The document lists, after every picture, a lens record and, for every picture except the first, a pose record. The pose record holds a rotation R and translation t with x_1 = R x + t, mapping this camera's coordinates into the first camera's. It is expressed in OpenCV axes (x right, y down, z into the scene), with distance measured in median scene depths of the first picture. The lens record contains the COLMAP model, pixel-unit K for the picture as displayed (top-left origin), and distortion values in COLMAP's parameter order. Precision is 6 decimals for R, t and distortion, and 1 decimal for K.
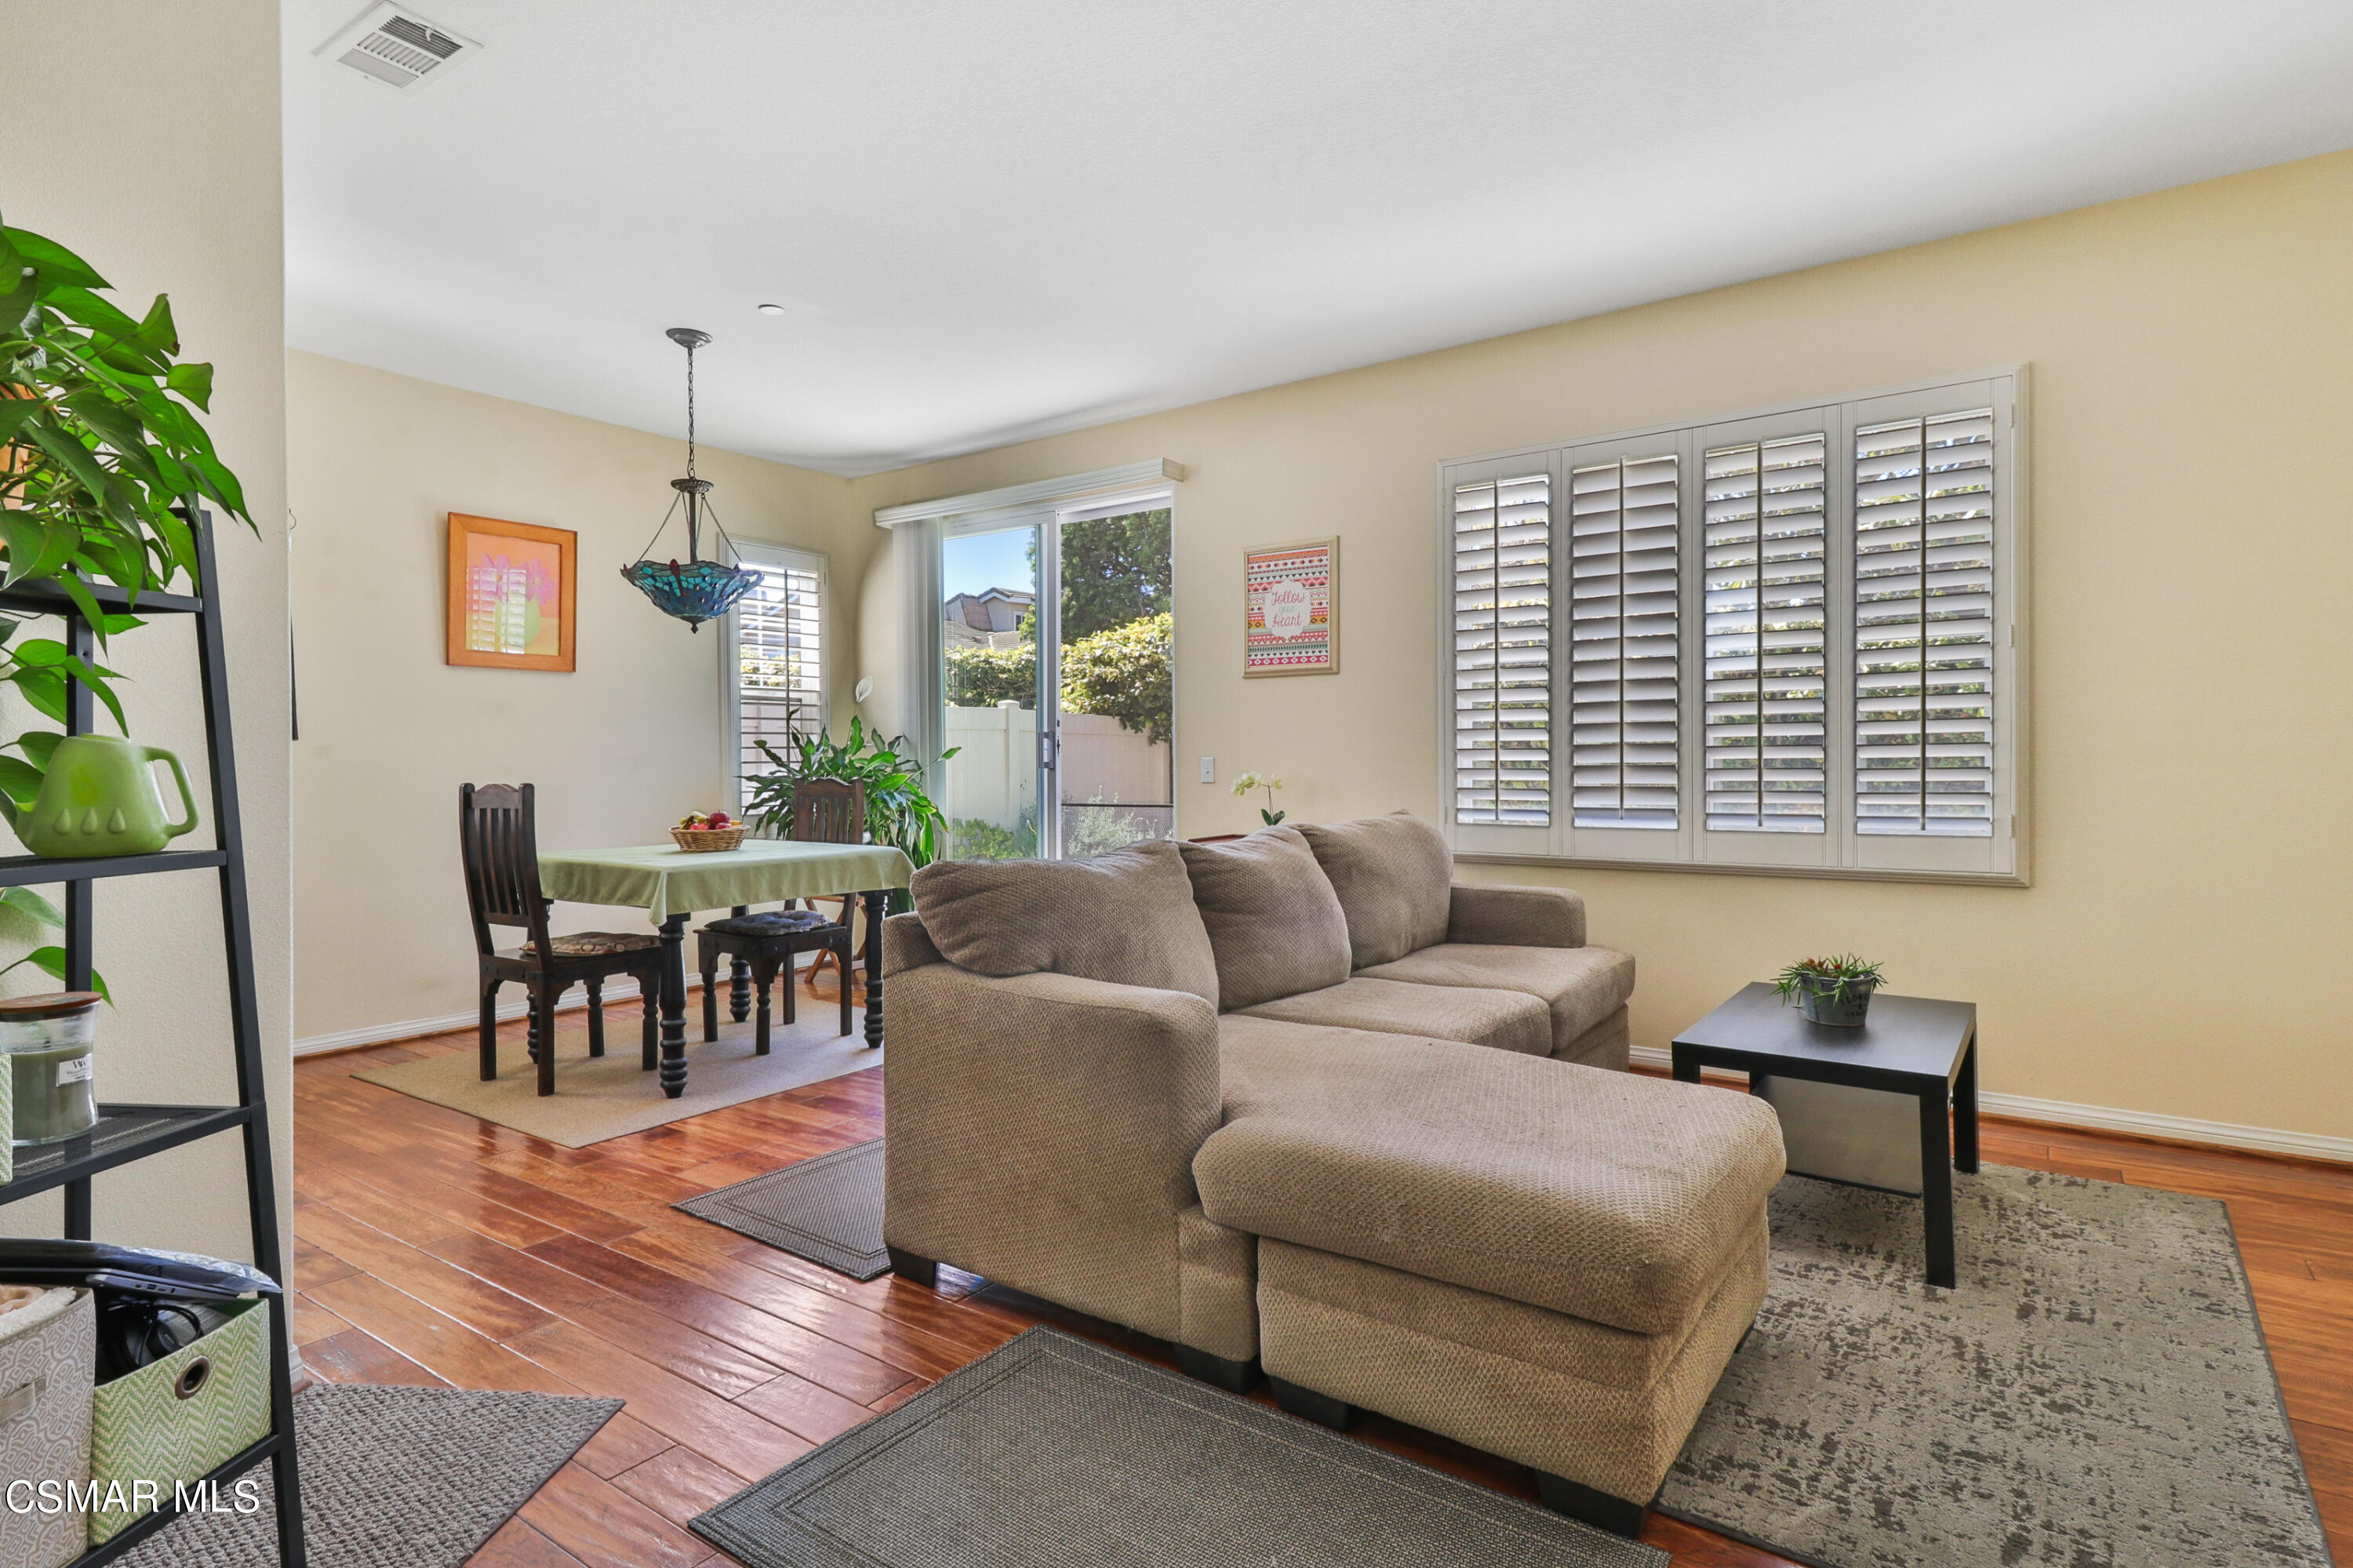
lens RADIAL K [[1211.6, 0, 1173.6], [0, 1211.6, 770.6], [0, 0, 1]] dist [0.025627, -0.013170]
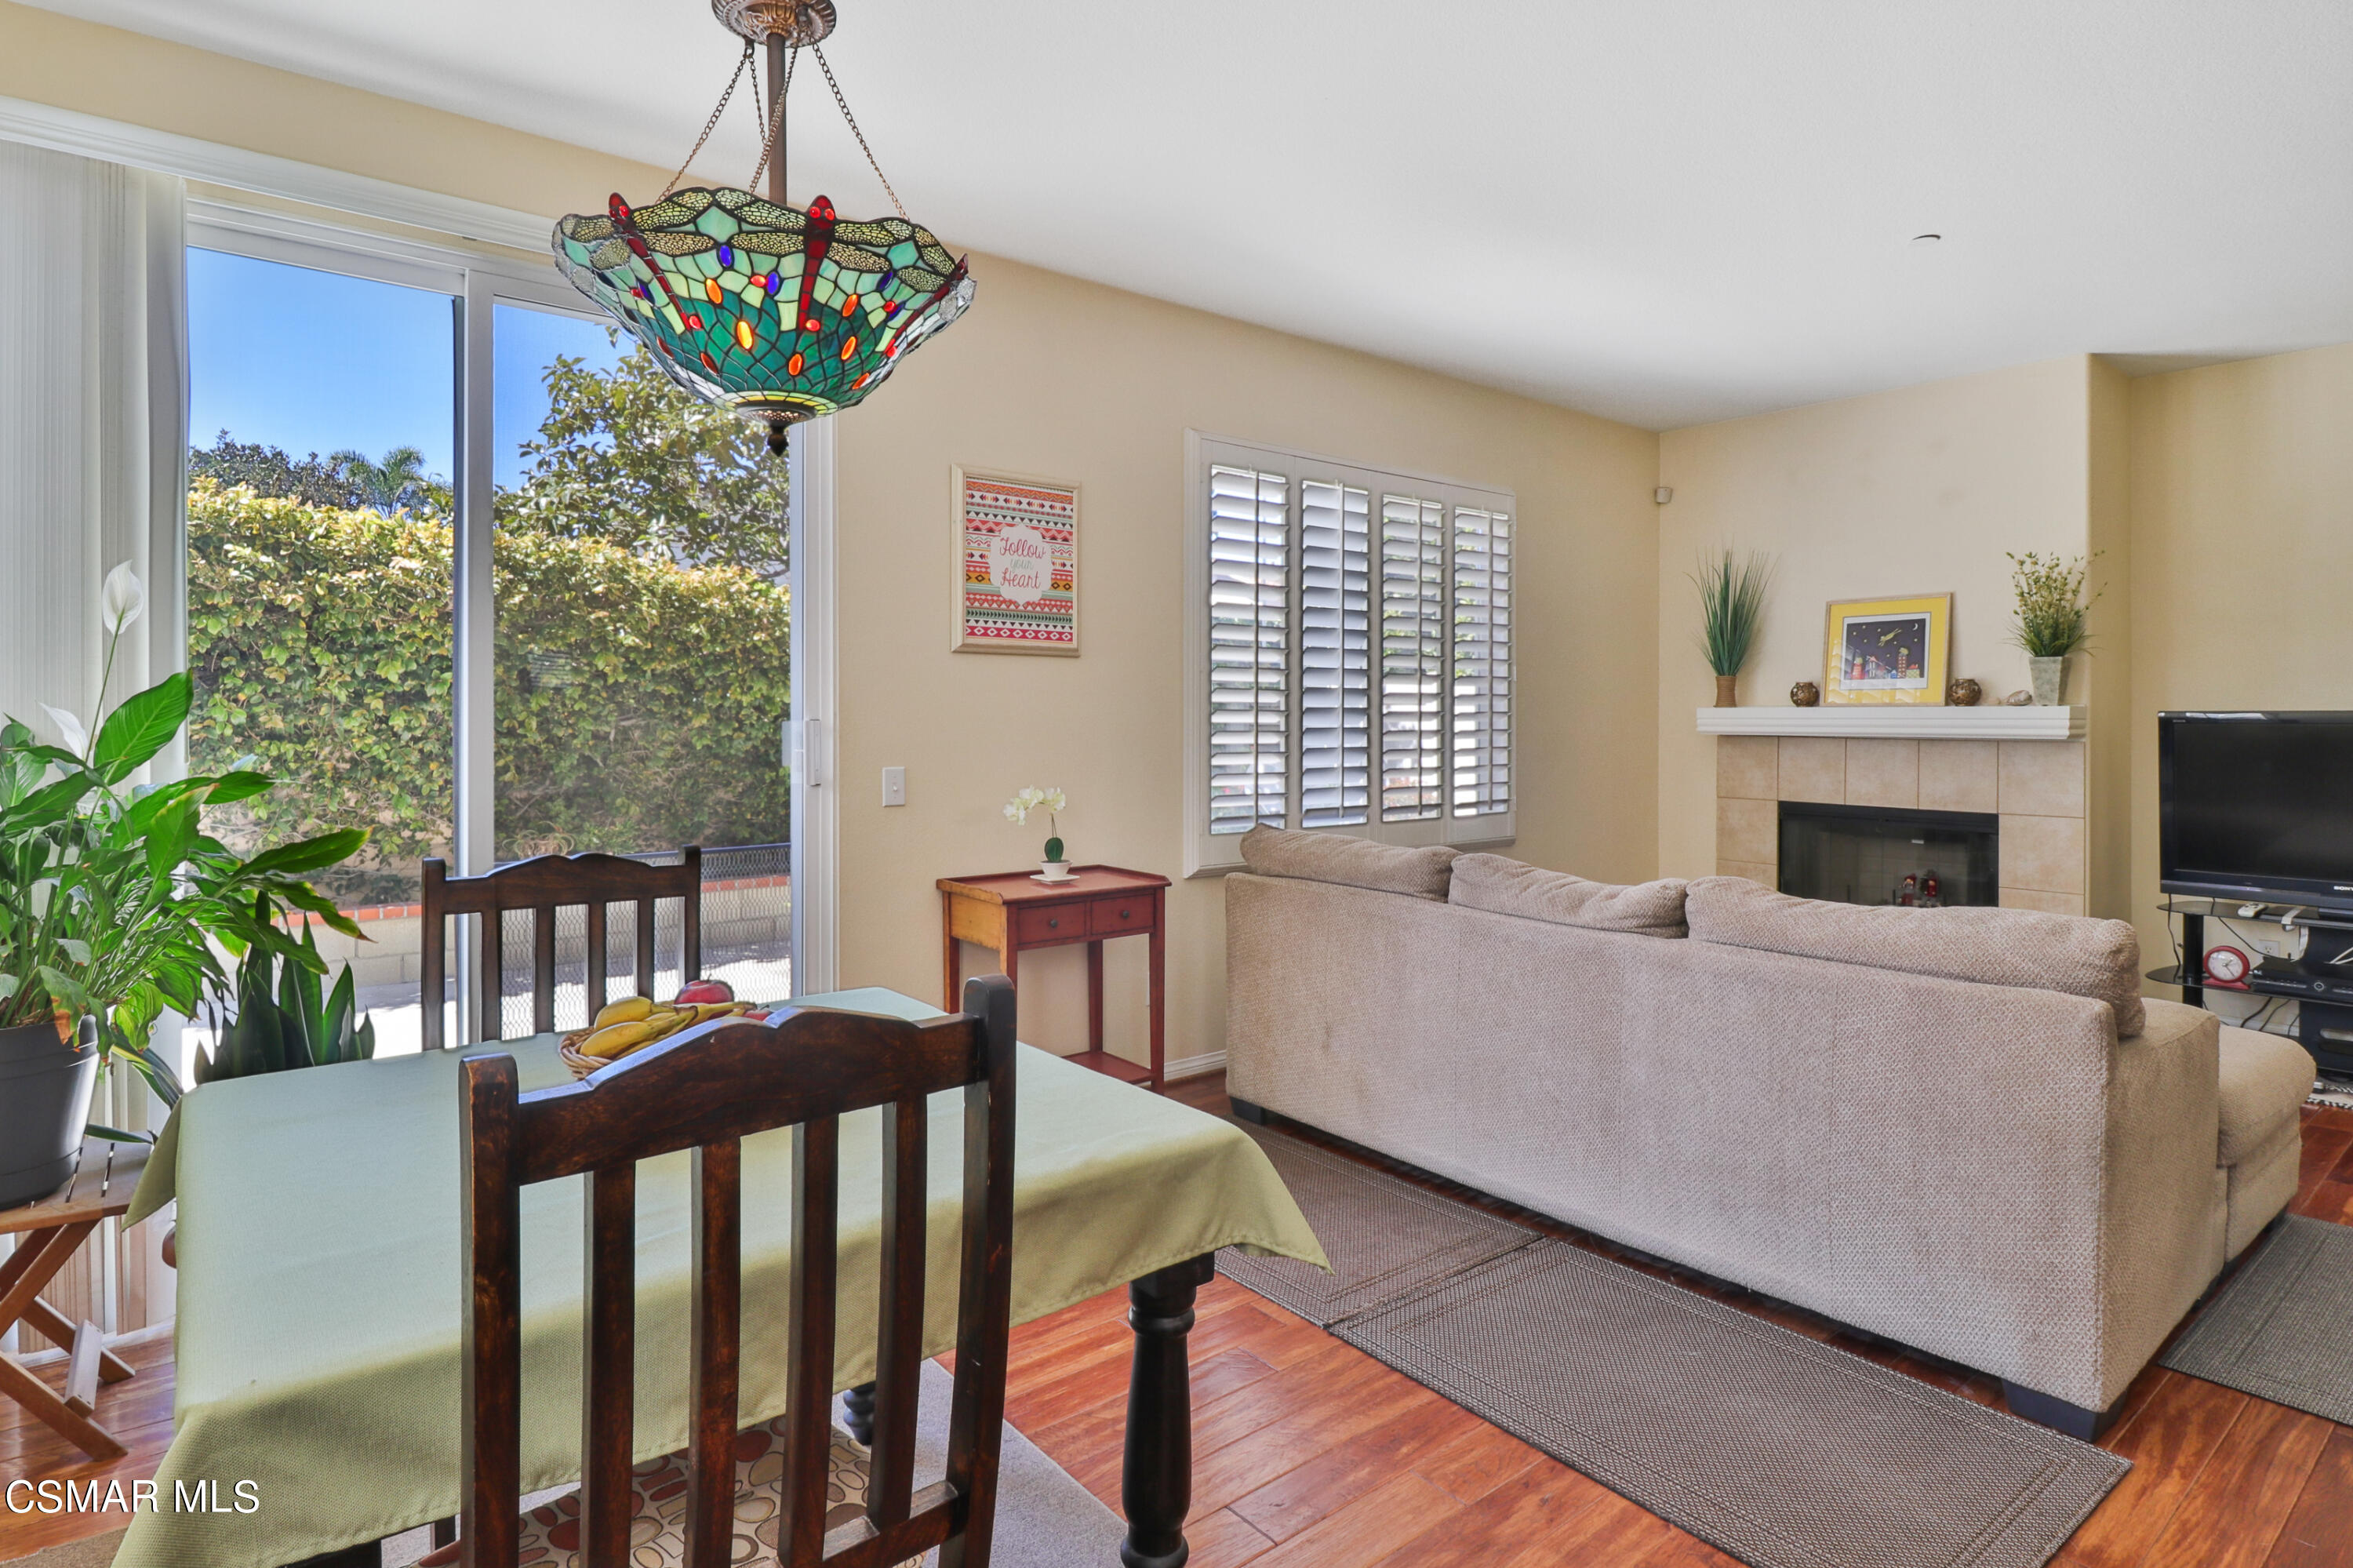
lens RADIAL K [[1228.0, 0, 1183.0], [0, 1228.0, 727.8], [0, 0, 1]] dist [-0.002694, -0.014539]
pose [[0.269672, 0.001178, 0.962951, -0.692465], [0.004323, 0.999988, -0.002434, -0.036448], [-0.962942, 0.004819, 0.269664, 0.815696]]
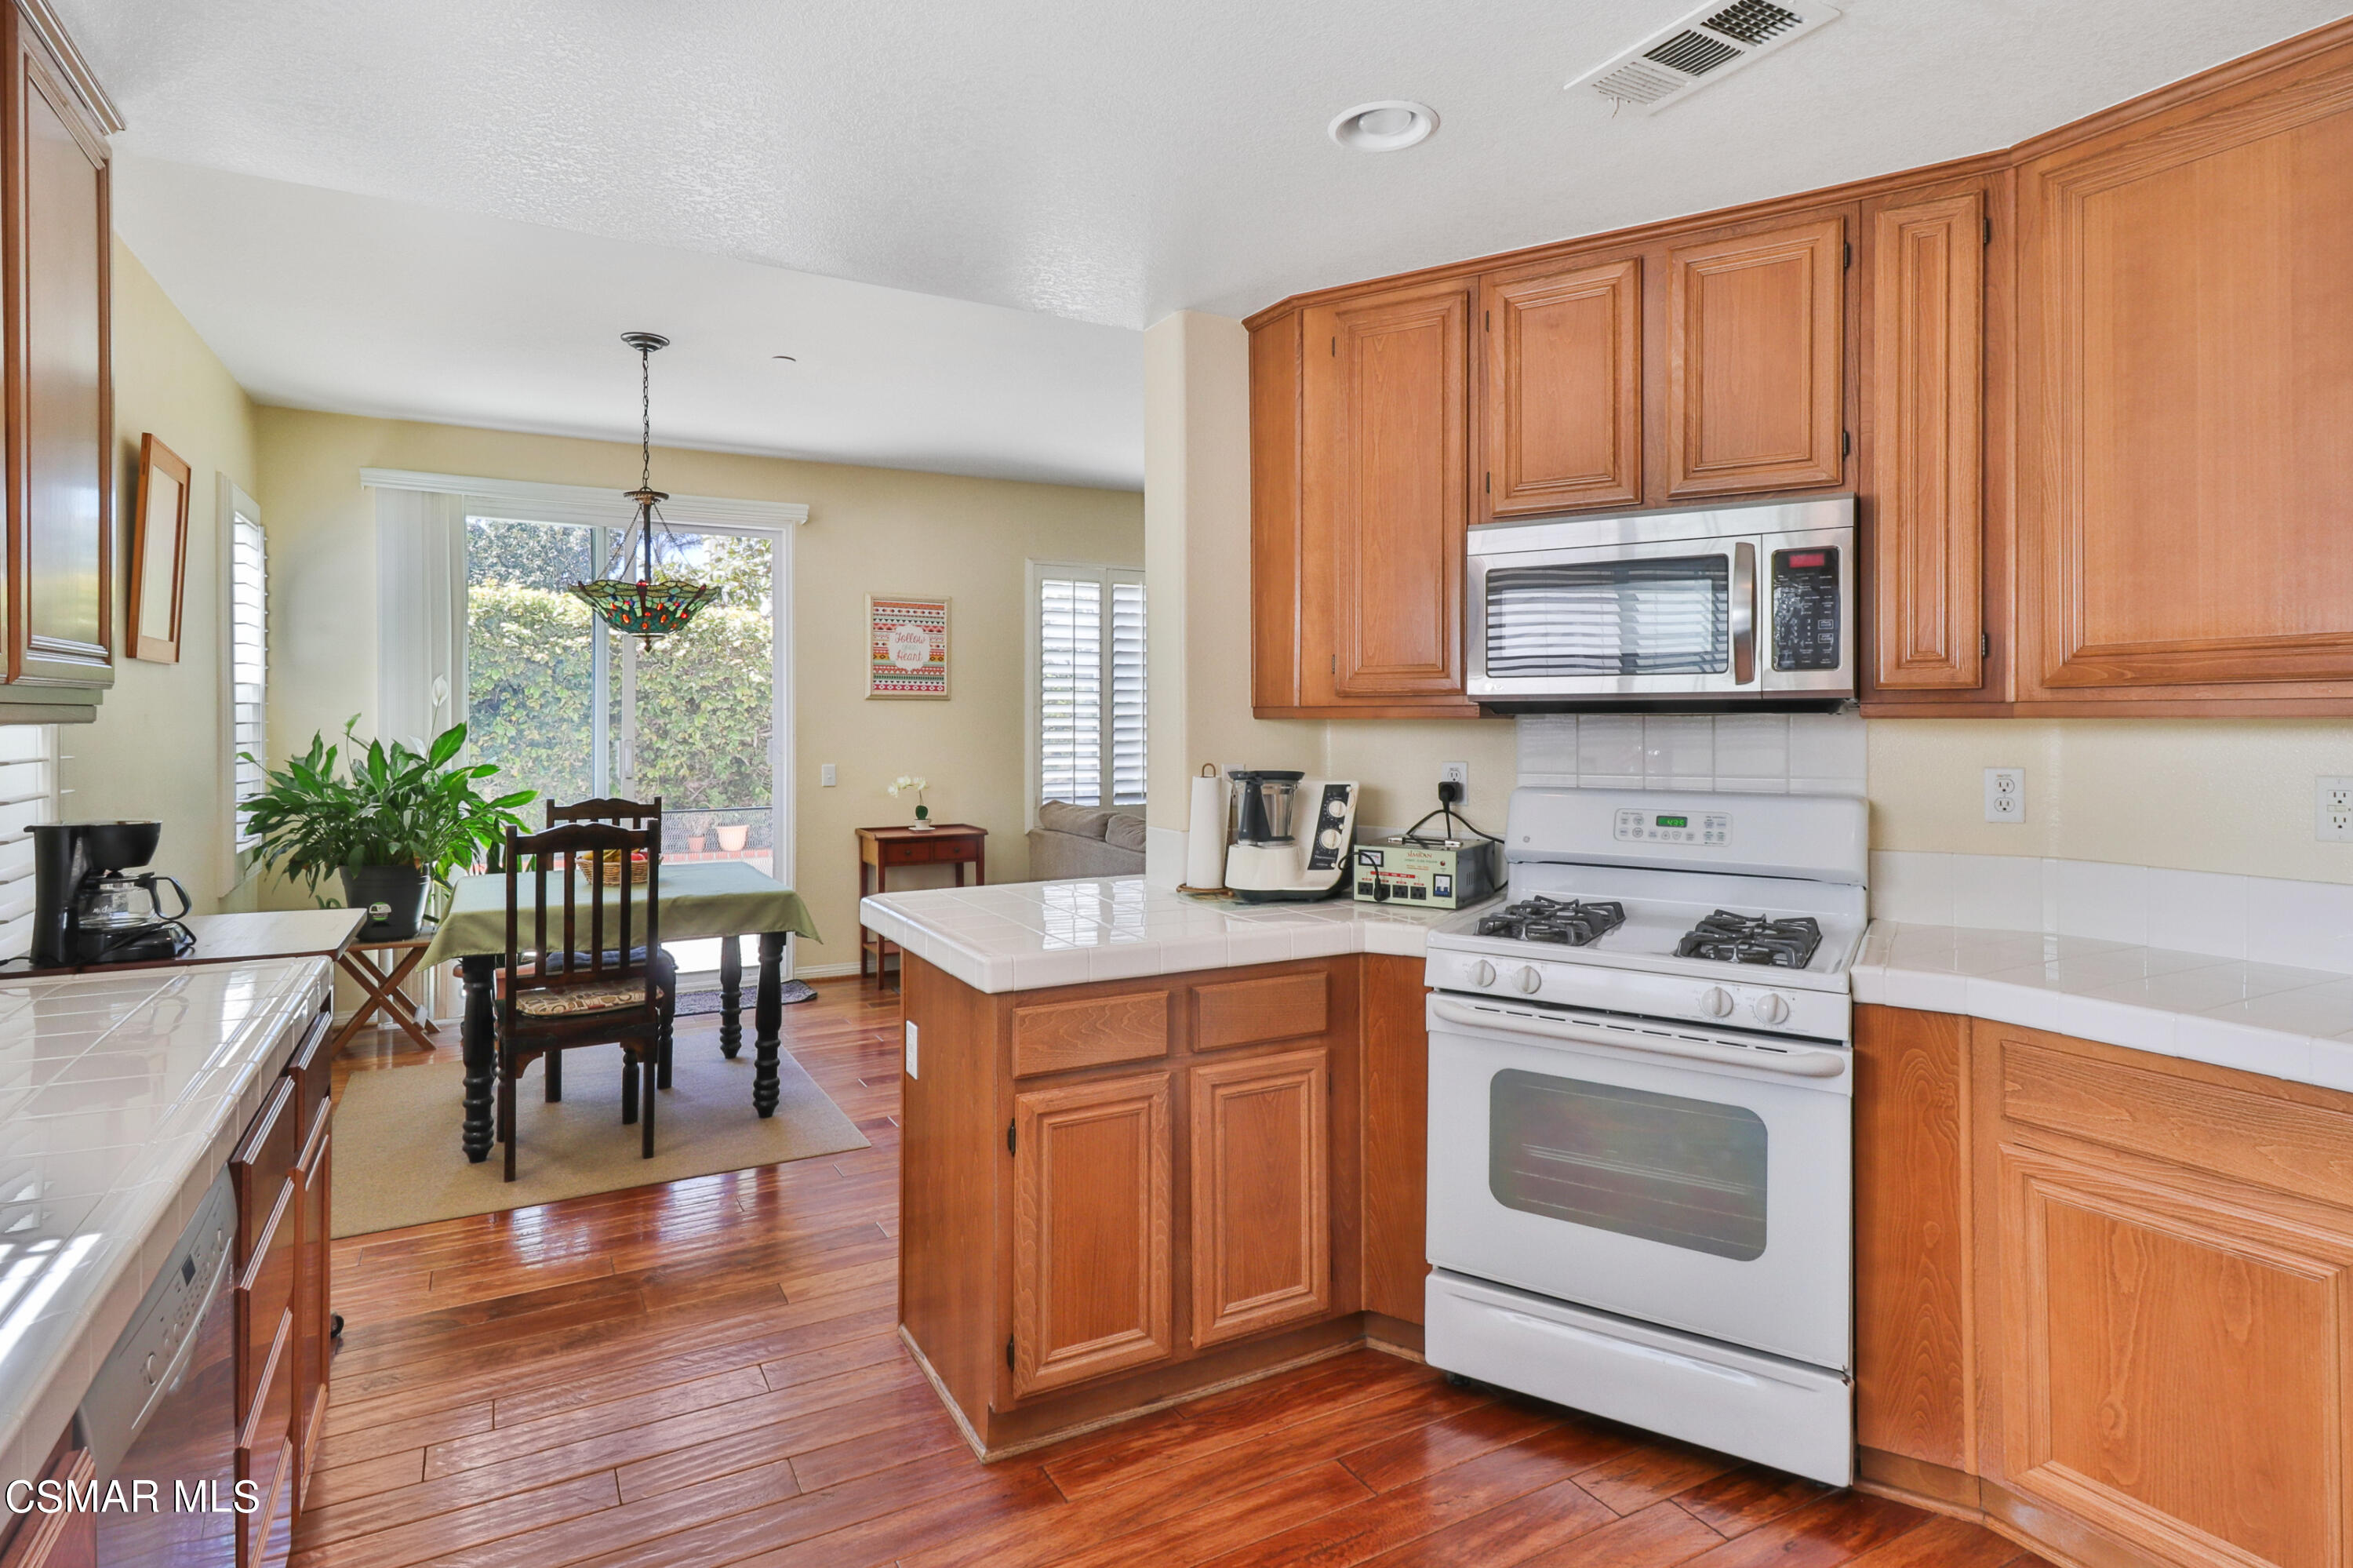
lens RADIAL K [[1217.9, 0, 1197.9], [0, 1217.9, 721.5], [0, 0, 1]] dist [0.003228, -0.000028]
pose [[0.423248, 0.007768, 0.905980, -1.081122], [0.004484, 0.999933, -0.010668, -0.046777], [-0.906003, 0.008577, 0.423185, 0.216347]]
